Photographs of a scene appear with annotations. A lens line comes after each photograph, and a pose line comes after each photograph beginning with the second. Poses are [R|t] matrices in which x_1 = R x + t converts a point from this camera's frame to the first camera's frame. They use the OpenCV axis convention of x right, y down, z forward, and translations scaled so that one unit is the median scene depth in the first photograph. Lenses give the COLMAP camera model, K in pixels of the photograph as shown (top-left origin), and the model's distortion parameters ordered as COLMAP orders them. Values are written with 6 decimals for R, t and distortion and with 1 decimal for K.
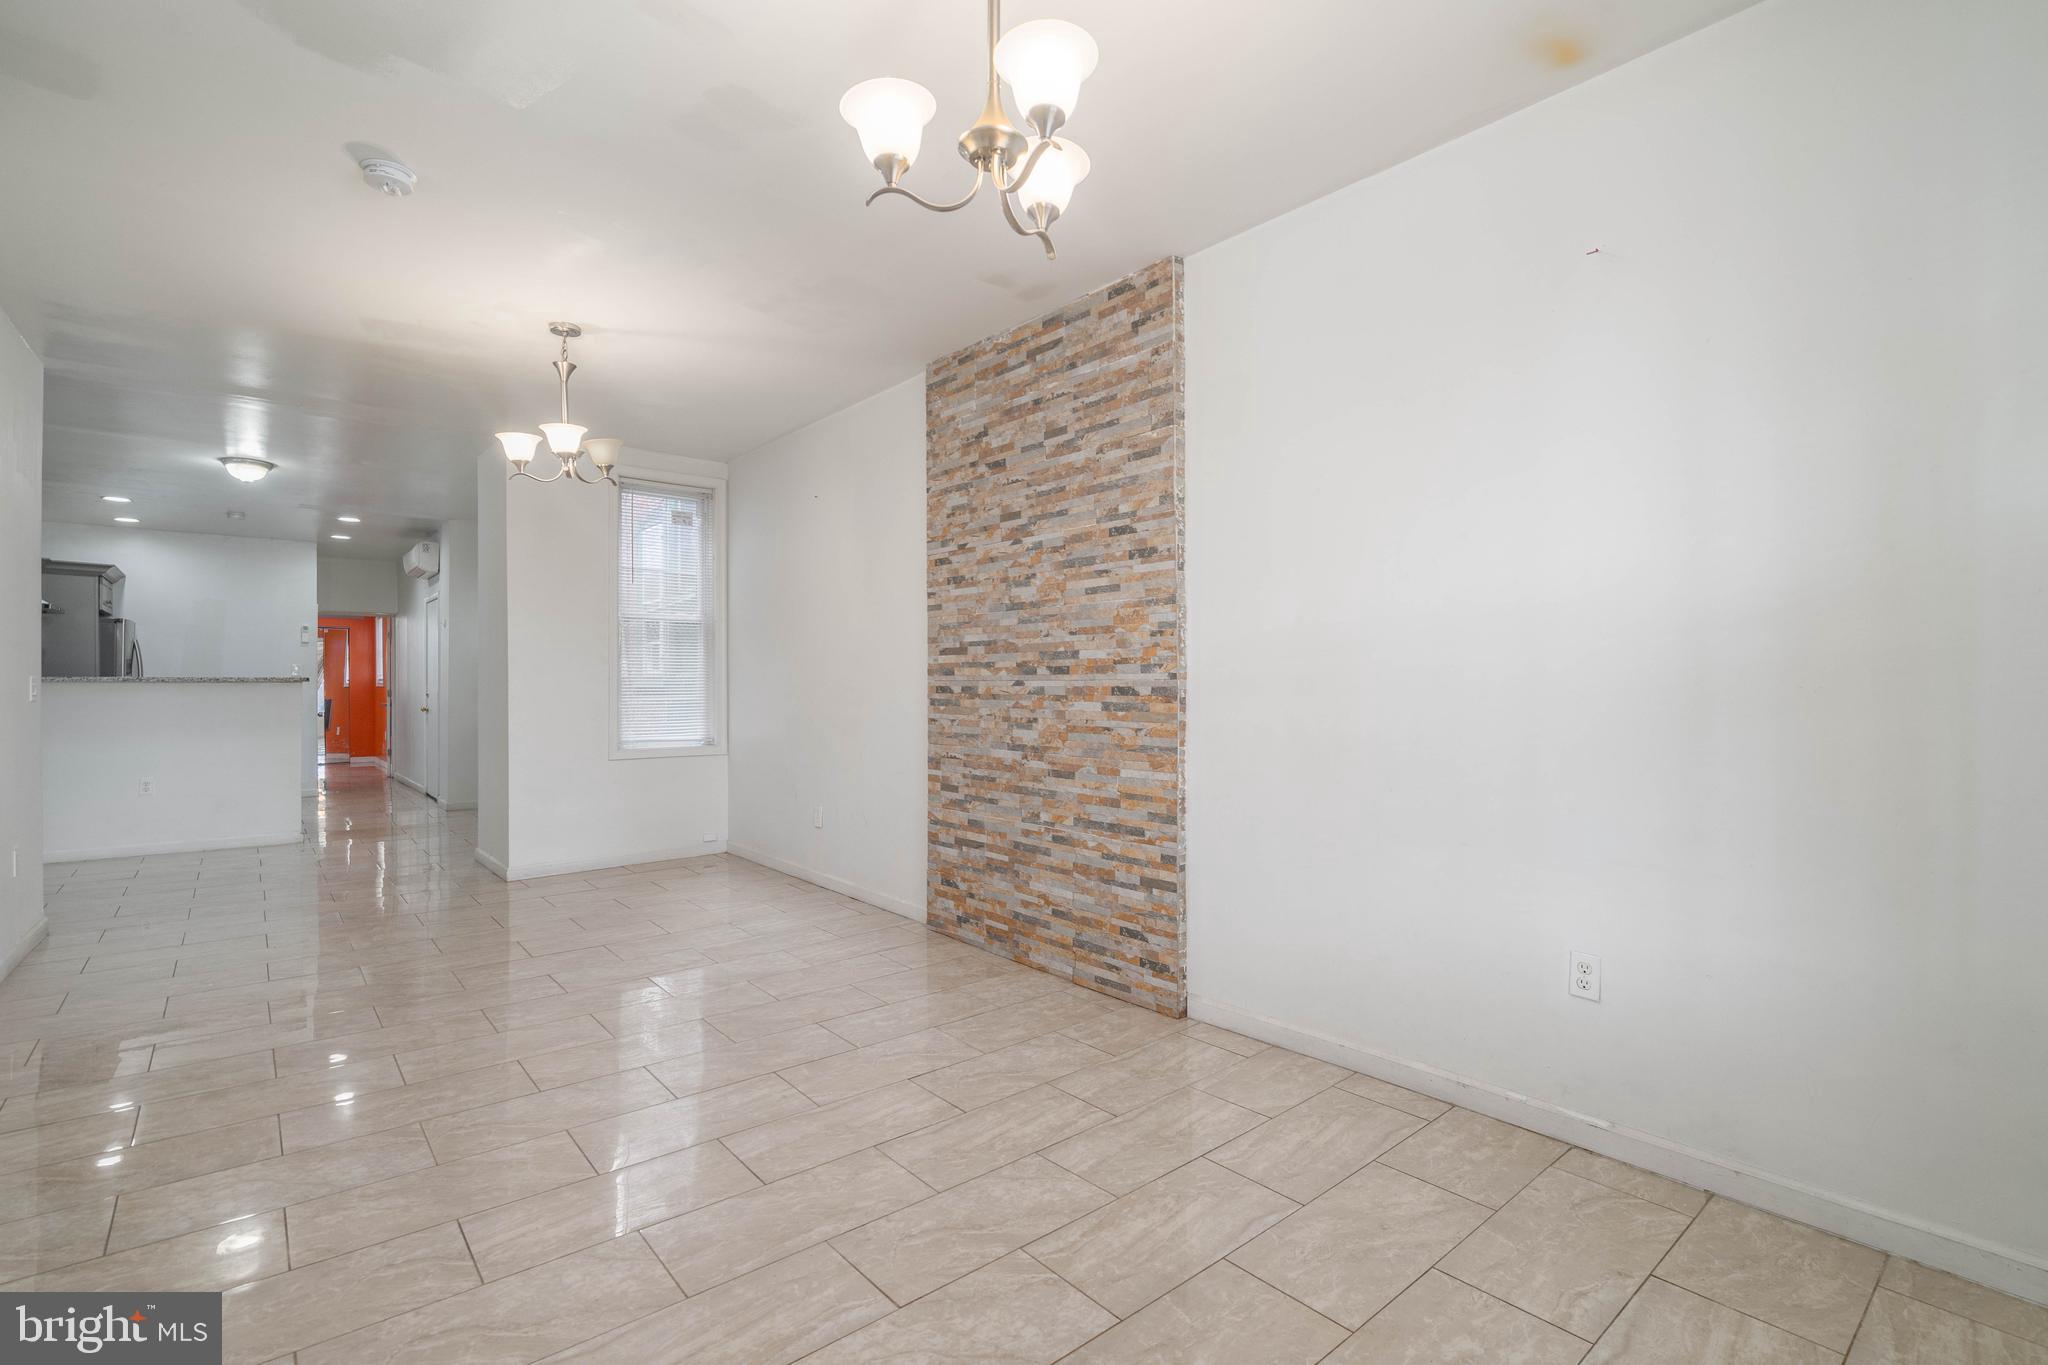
lens RADIAL K [[944.5, 0, 980.7], [0, 944.5, 685.9], [0, 0, 1]] dist [-0.002334, 0.001111]
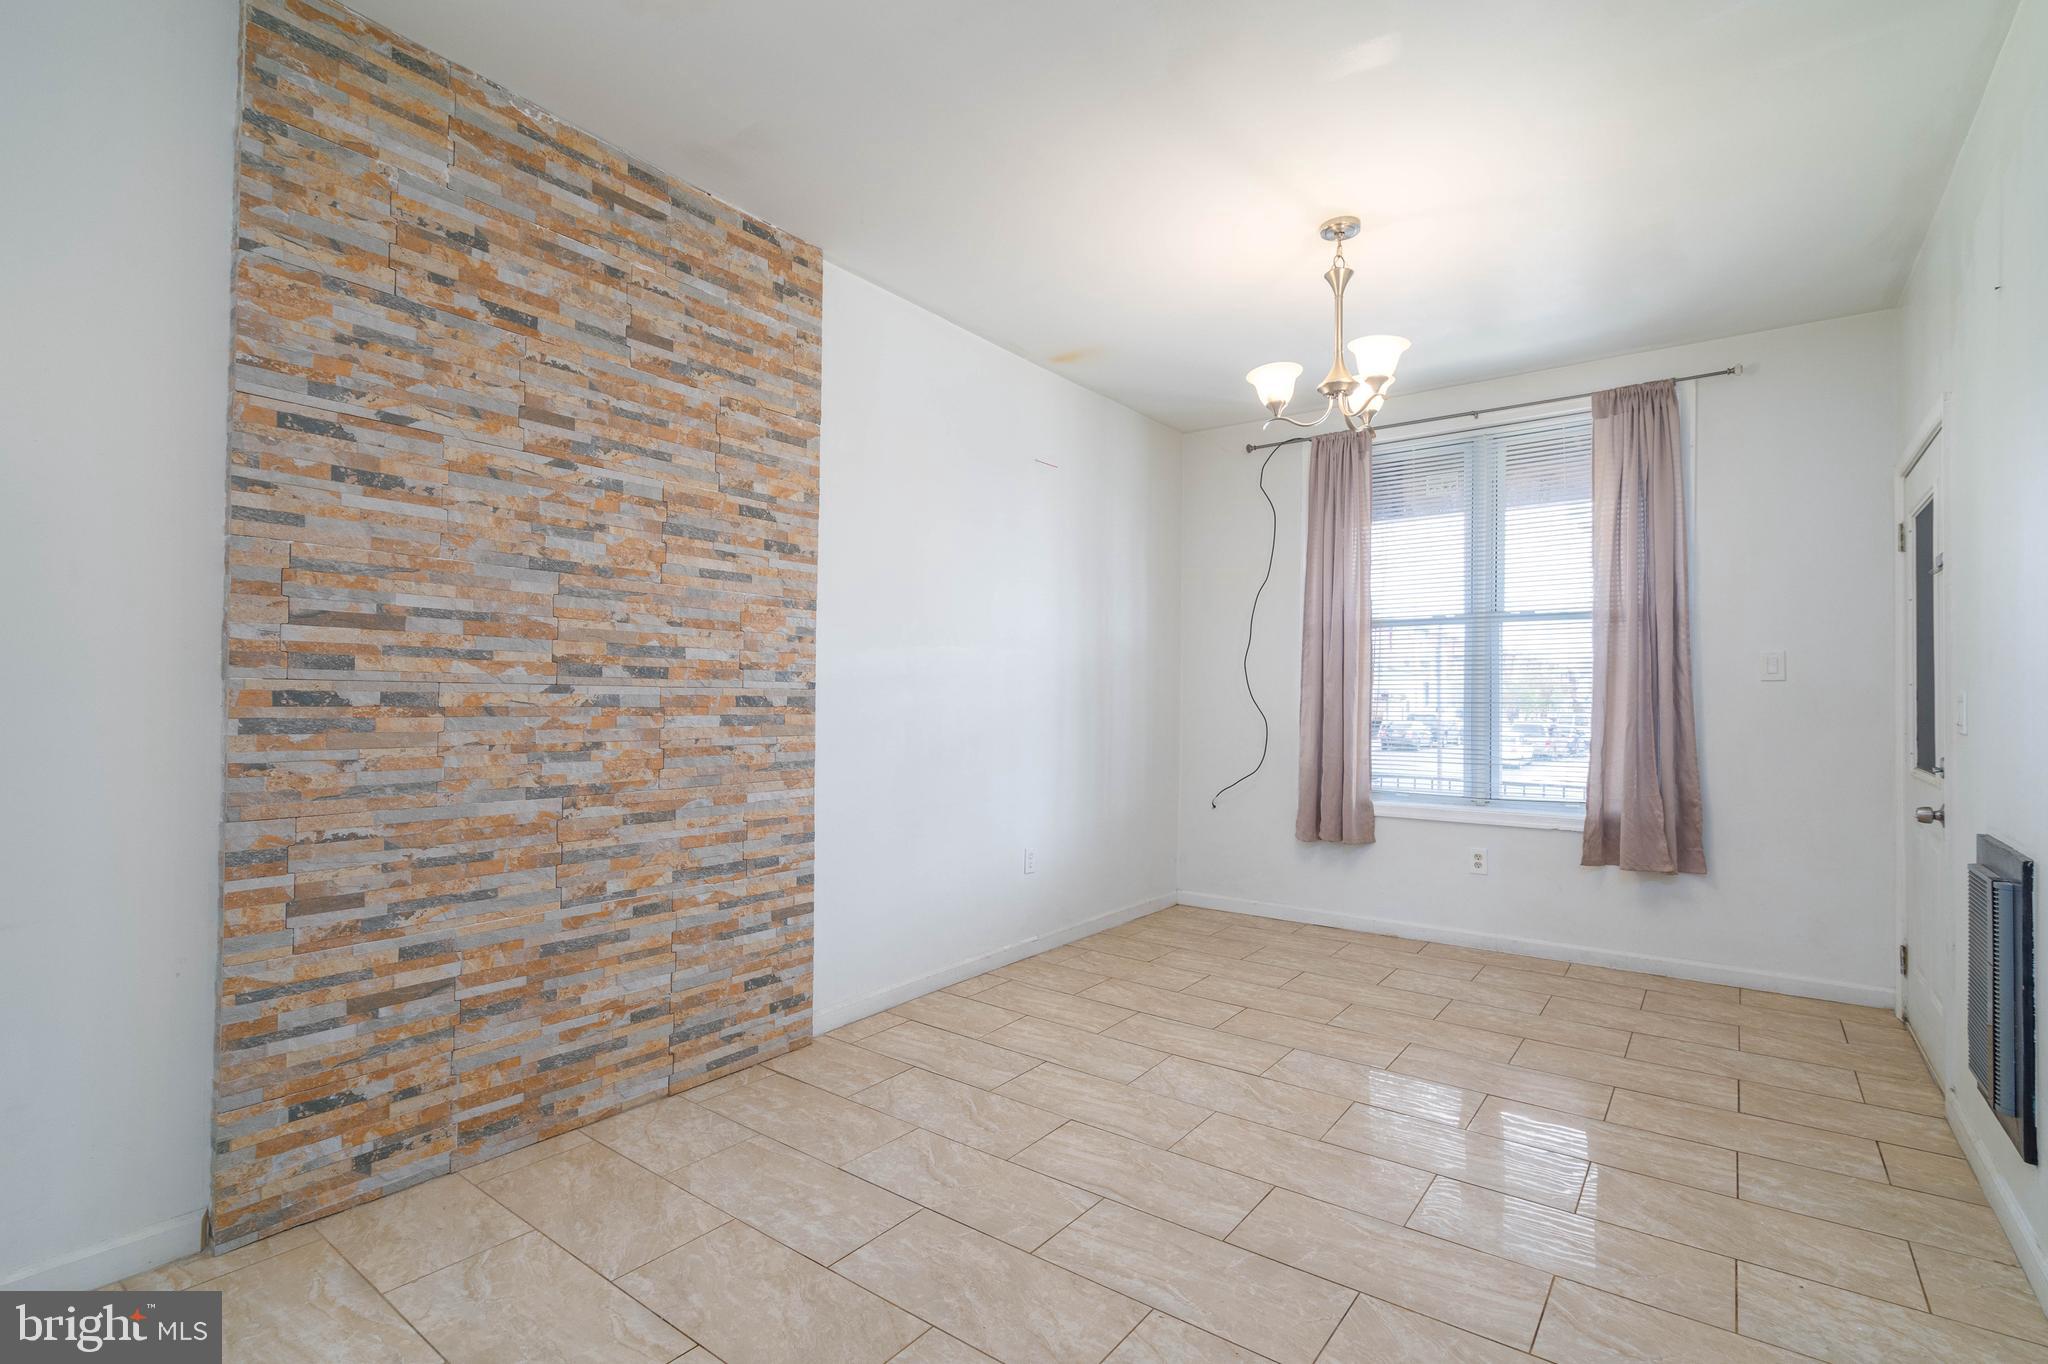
lens RADIAL K [[944.5, 0, 1046.3], [0, 944.5, 685.7], [0, 0, 1]] dist [-0.002334, 0.001111]
pose [[-0.264982, 0.011796, 0.964181, -0.675032], [-0.009126, 0.999850, -0.014741, 0.001248], [-0.964210, -0.012705, -0.264835, 0.886635]]
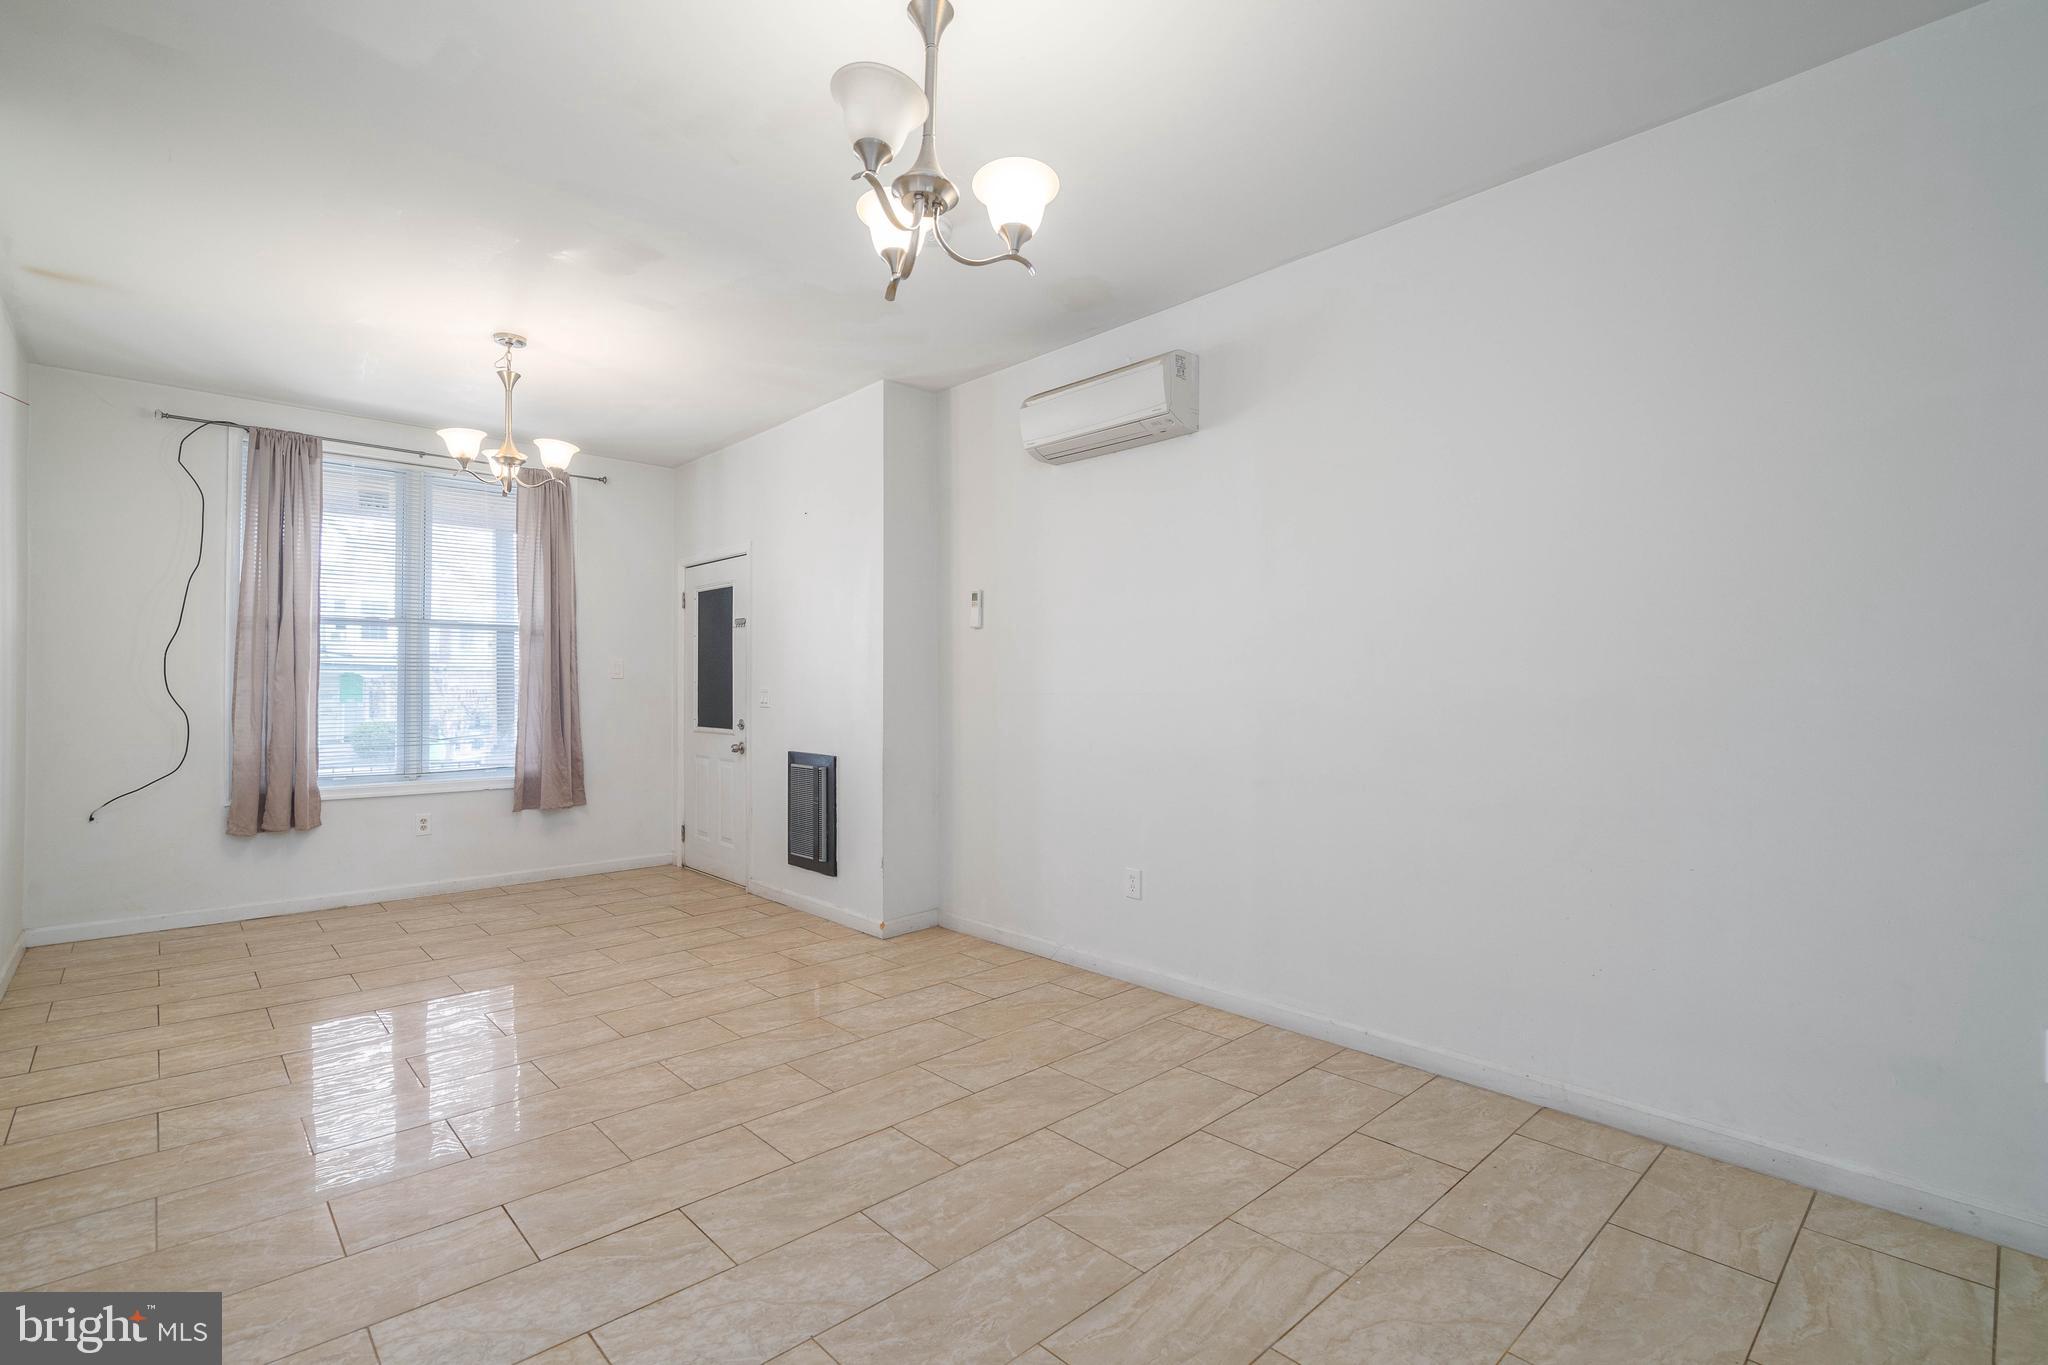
lens RADIAL K [[944.5, 0, 1005.8], [0, 944.5, 691.8], [0, 0, 1]] dist [-0.002334, 0.001111]
pose [[-0.997252, 0.000677, -0.074085, -0.460122], [0.000581, 0.999999, 0.001313, -0.004455], [0.074086, 0.001266, -0.997251, 1.518830]]
